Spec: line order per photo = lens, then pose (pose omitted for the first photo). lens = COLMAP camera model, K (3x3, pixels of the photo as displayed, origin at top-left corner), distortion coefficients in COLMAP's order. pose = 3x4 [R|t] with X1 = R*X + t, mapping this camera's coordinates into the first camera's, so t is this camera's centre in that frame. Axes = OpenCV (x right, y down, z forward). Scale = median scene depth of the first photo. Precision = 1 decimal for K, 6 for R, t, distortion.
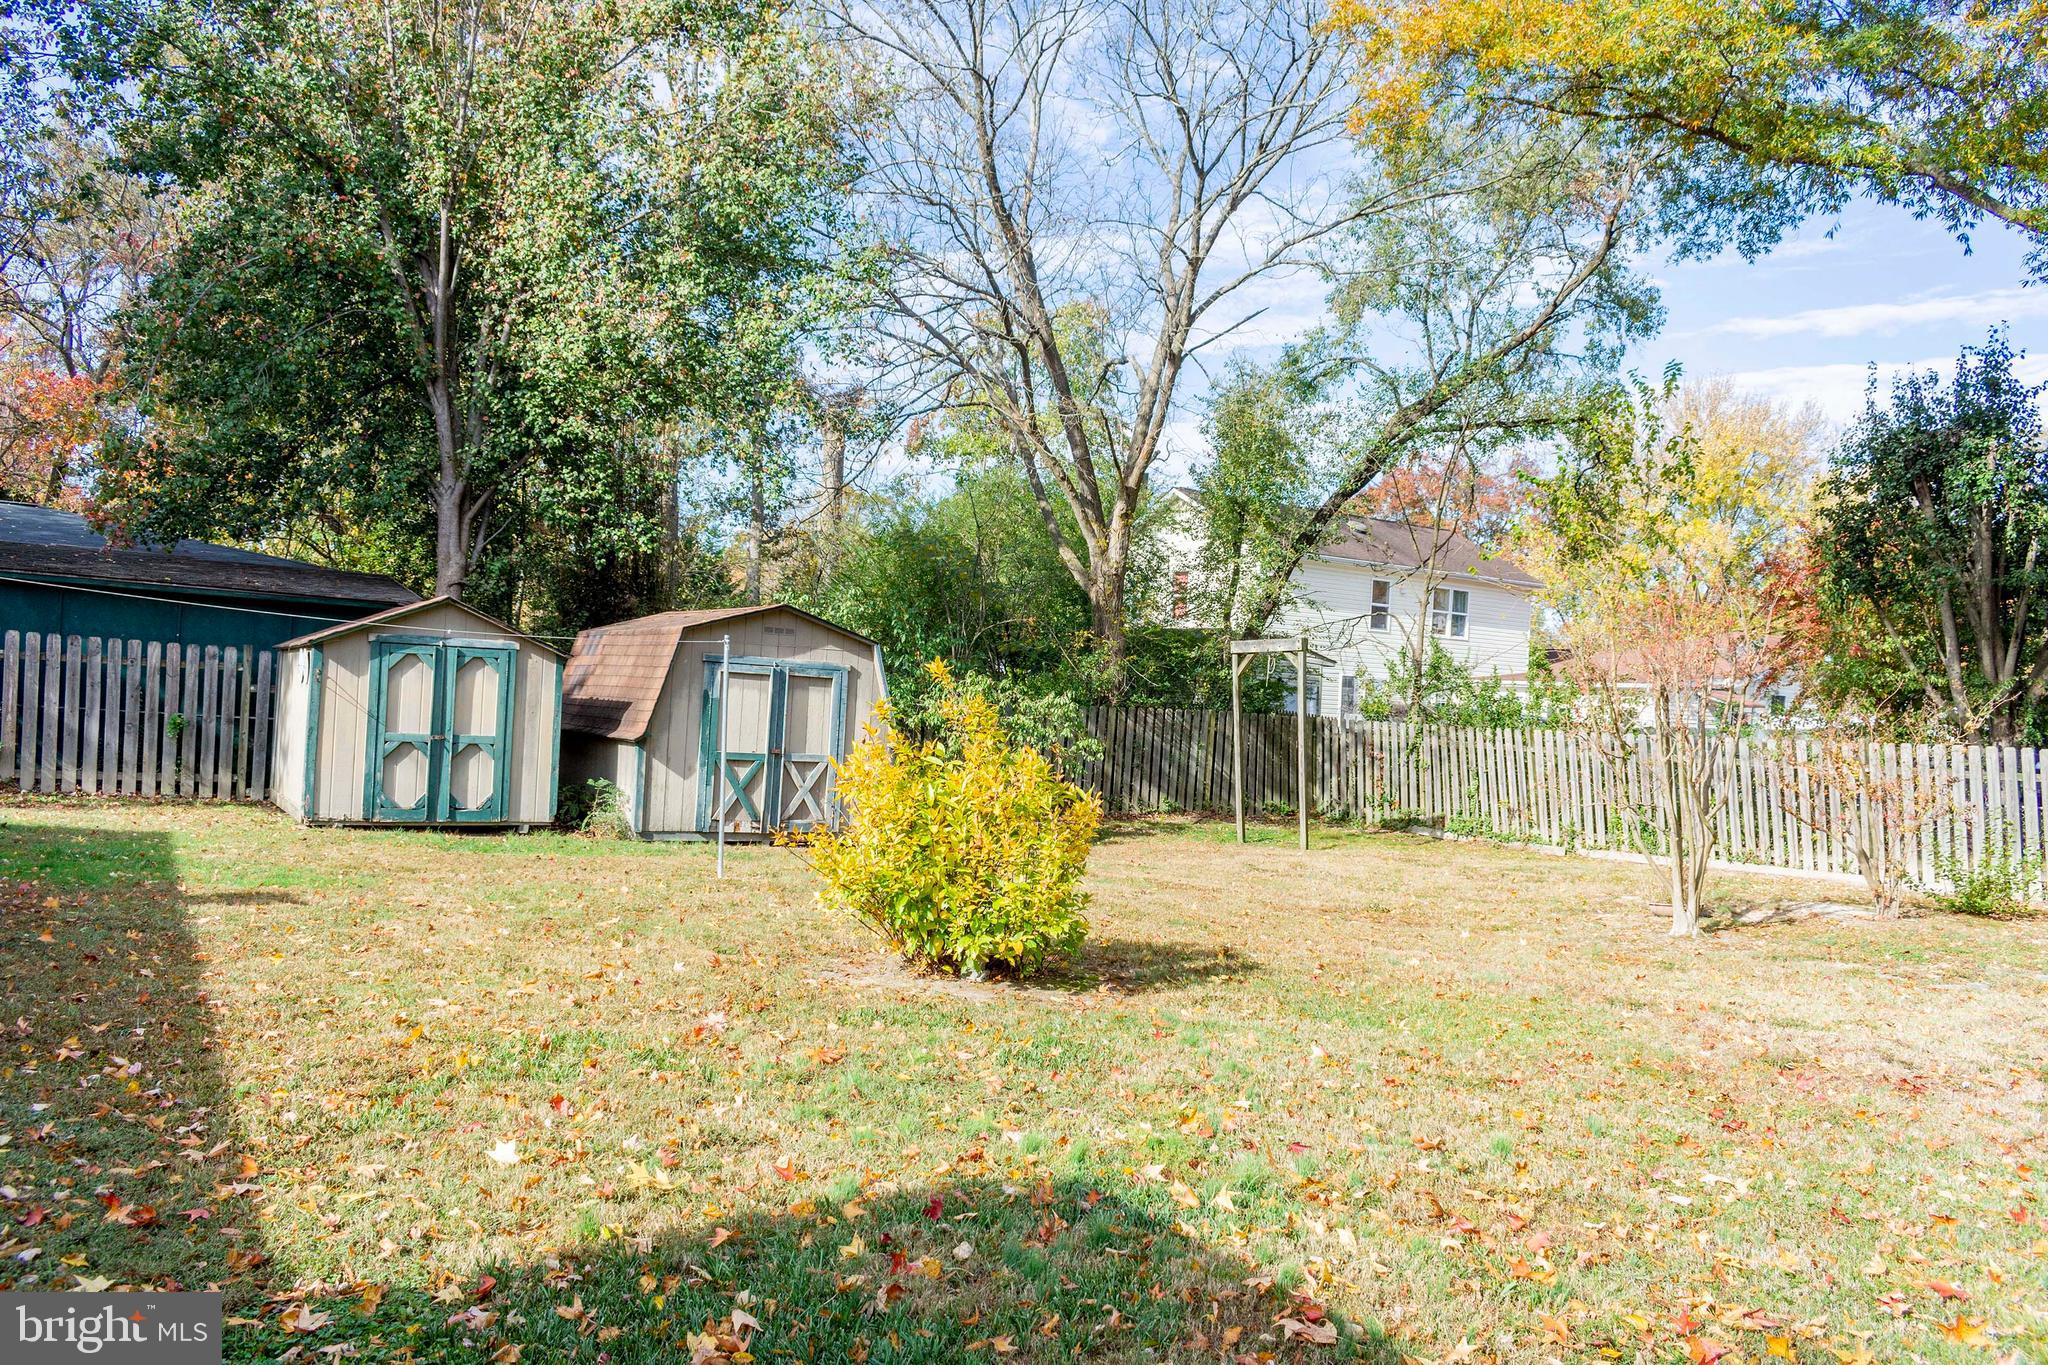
lens RADIAL K [[1566.5, 0, 1019.8], [0, 1566.5, 680.6], [0, 0, 1]] dist [0.019683, -0.007344]
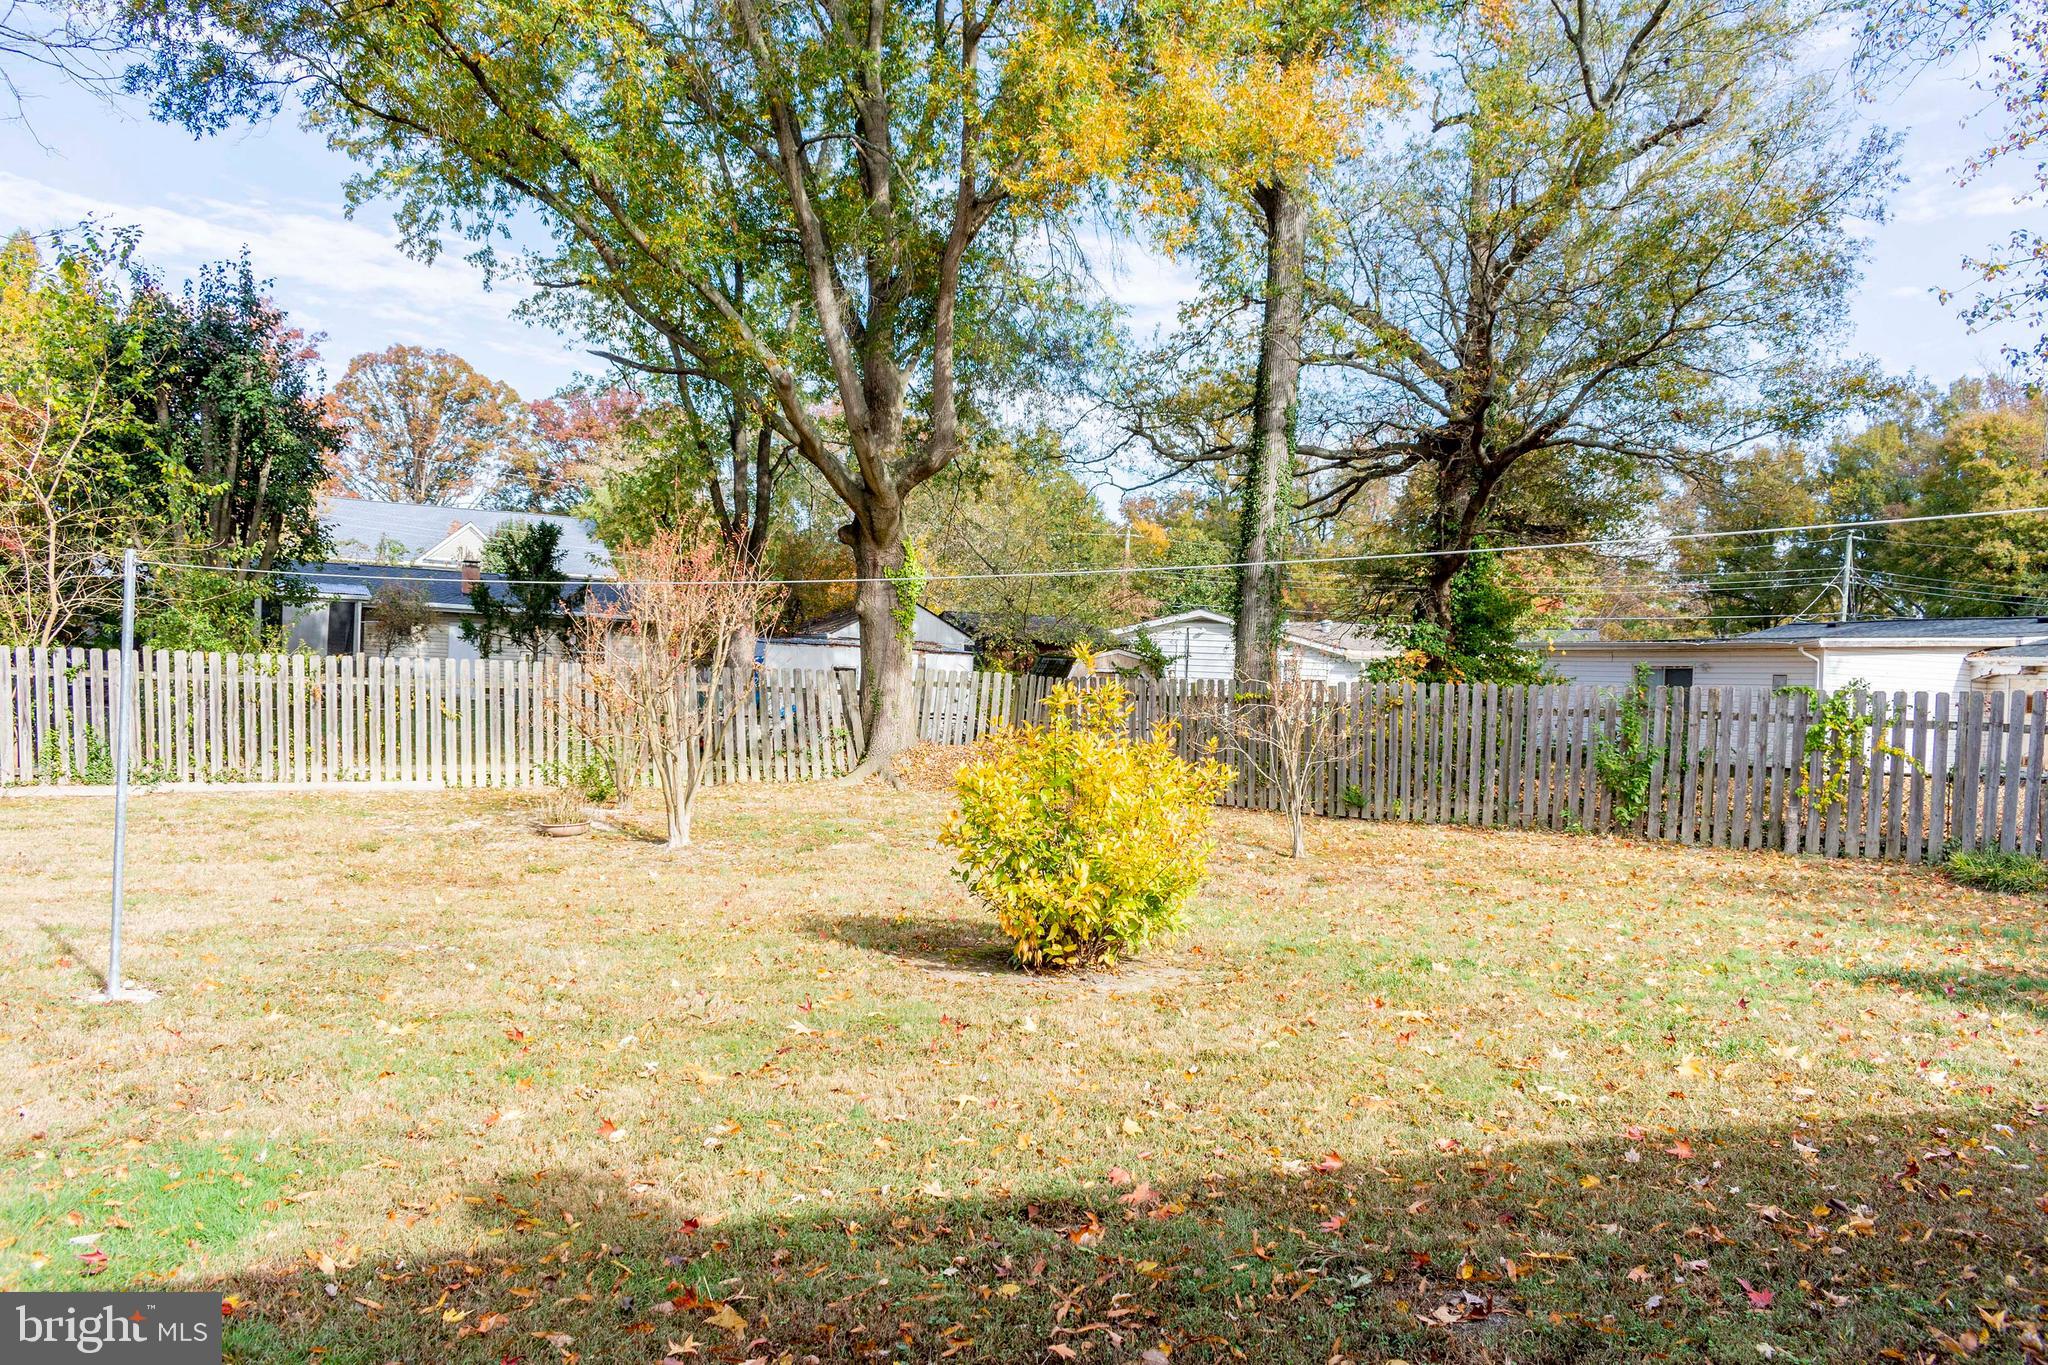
lens RADIAL K [[1566.5, 0, 1031.7], [0, 1566.5, 682.0], [0, 0, 1]] dist [0.019683, -0.007344]
pose [[0.168741, -0.042126, 0.984760, -0.373811], [-0.042483, 0.997847, 0.049966, -0.012752], [-0.984744, -0.050267, 0.166588, 0.343989]]
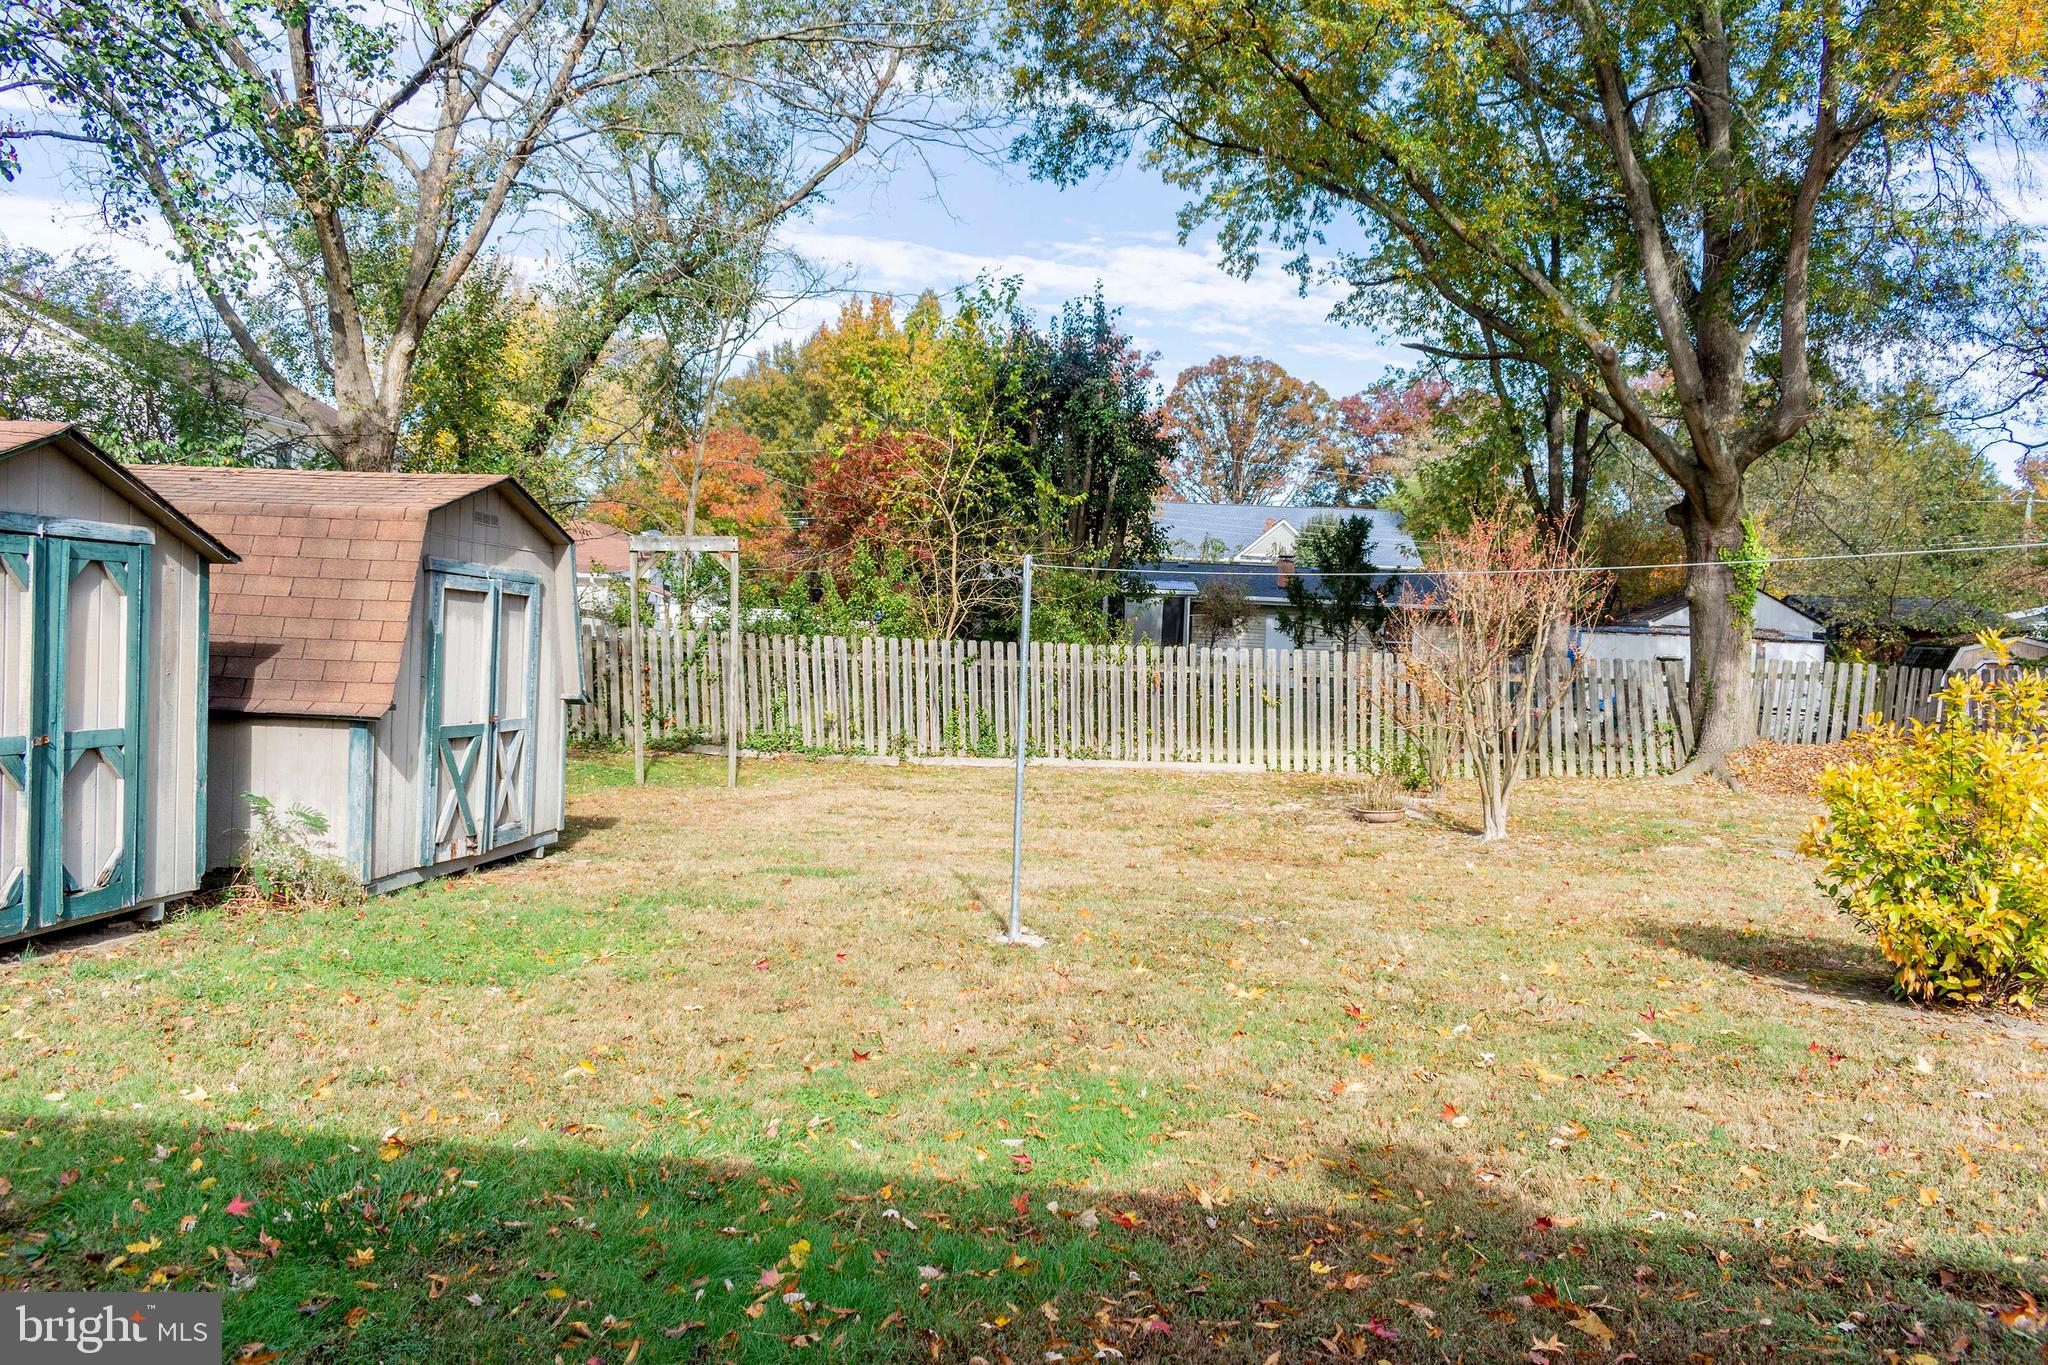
lens RADIAL K [[1566.5, 0, 1030.2], [0, 1566.5, 681.6], [0, 0, 1]] dist [0.019683, -0.007344]
pose [[0.620057, -0.044481, 0.783295, -0.378822], [-0.018852, 0.997259, 0.071554, -0.012480], [-0.784331, -0.059134, 0.617518, 0.349892]]
